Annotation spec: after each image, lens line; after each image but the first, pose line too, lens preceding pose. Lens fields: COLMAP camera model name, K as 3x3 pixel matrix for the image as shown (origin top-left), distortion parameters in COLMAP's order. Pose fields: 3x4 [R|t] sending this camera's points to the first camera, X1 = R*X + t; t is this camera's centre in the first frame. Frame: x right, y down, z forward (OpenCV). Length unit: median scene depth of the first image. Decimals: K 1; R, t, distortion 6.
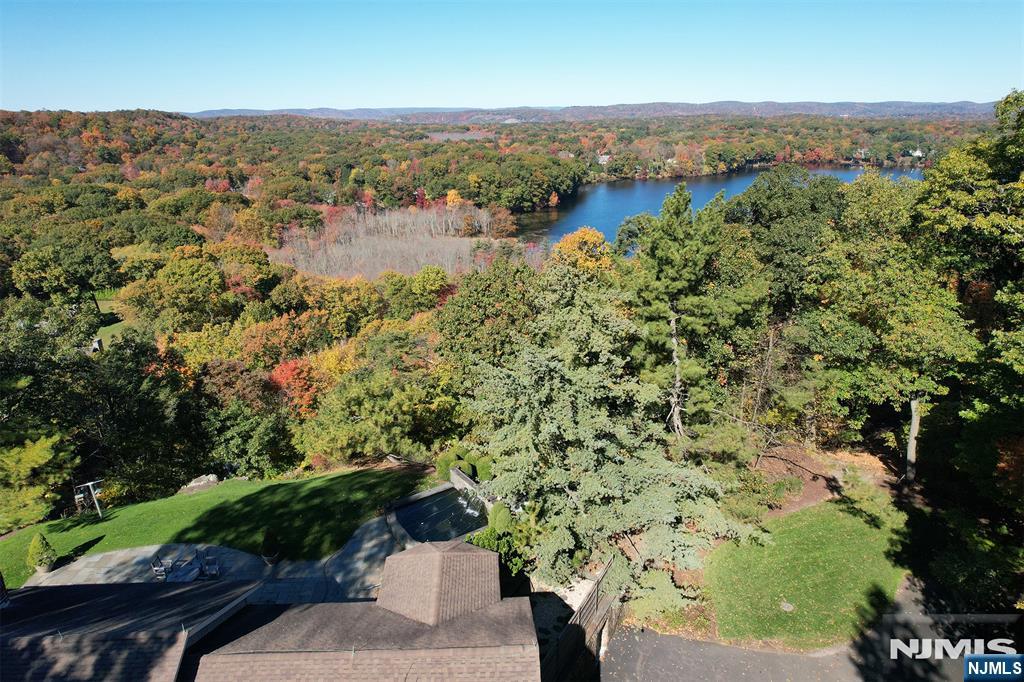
lens RADIAL K [[657.1, 0, 510.9], [0, 657.1, 339.8], [0, 0, 1]] dist [-0.070312, 0.067176]
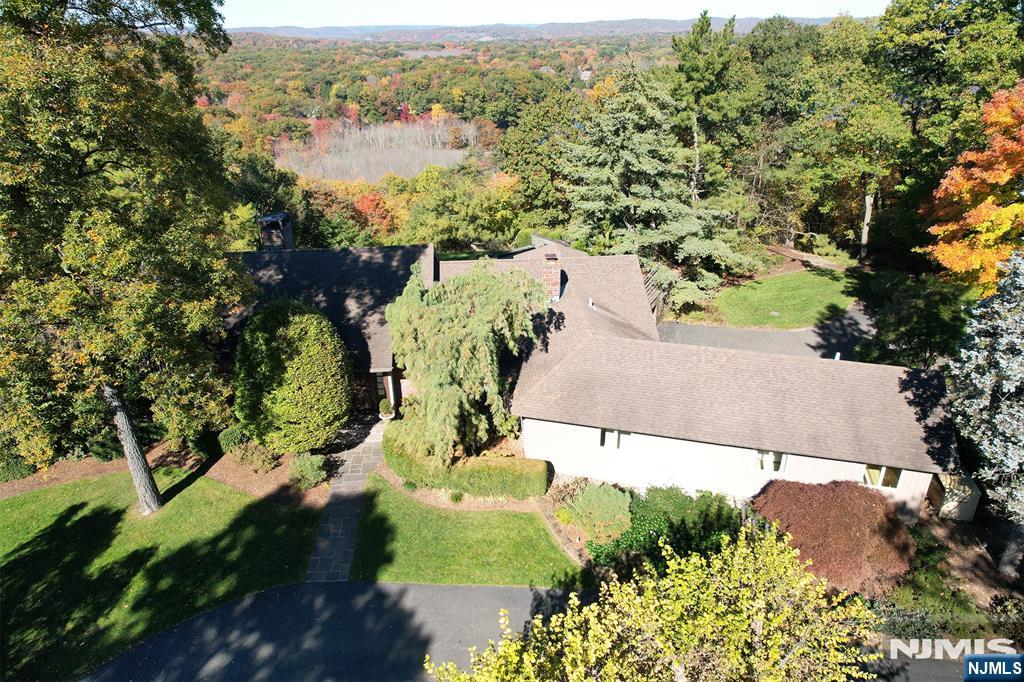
lens RADIAL K [[657.1, 0, 510.9], [0, 657.1, 339.8], [0, 0, 1]] dist [-0.070312, 0.067176]
pose [[0.999356, -0.016852, 0.031680, -0.014233], [0.013282, 0.993875, 0.109709, 0.020739], [-0.033335, -0.109217, 0.993459, -0.029712]]
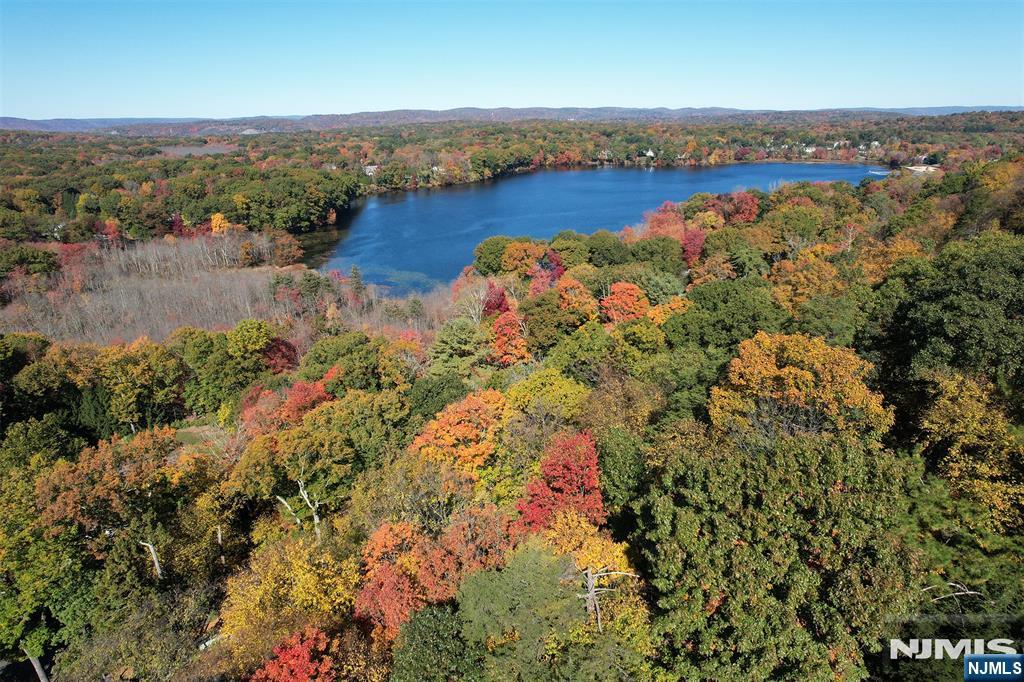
lens RADIAL K [[657.1, 0, 510.9], [0, 657.1, 339.8], [0, 0, 1]] dist [-0.070312, 0.067176]
pose [[0.932312, -0.120705, 0.340919, -0.039033], [0.124191, 0.992190, 0.011667, -0.022853], [-0.339664, 0.031462, 0.940020, 0.054863]]
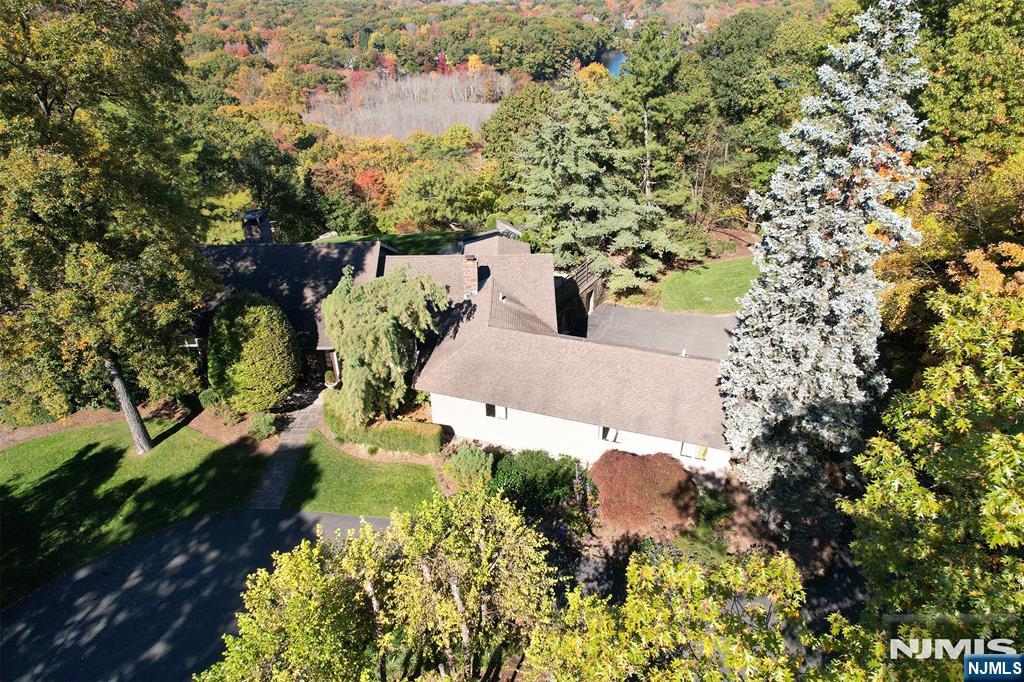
lens RADIAL K [[657.1, 0, 510.9], [0, 657.1, 339.8], [0, 0, 1]] dist [-0.070312, 0.067176]
pose [[0.999554, 0.014251, -0.026258, -0.001168], [-0.009237, 0.983250, 0.182030, 0.015164], [0.028413, -0.181706, 0.982942, -0.043031]]
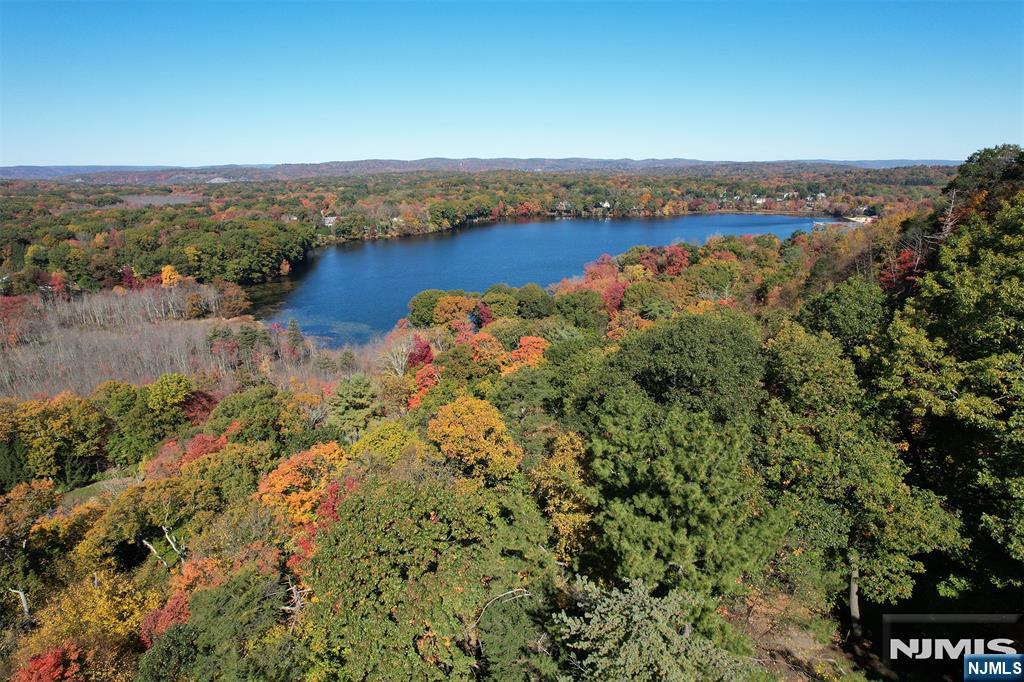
lens RADIAL K [[657.1, 0, 510.9], [0, 657.1, 339.8], [0, 0, 1]] dist [-0.070312, 0.067176]
pose [[0.914881, -0.101953, 0.390639, -0.016311], [0.132743, 0.989755, -0.052569, -0.021570], [-0.381278, 0.099949, 0.919042, 0.024703]]
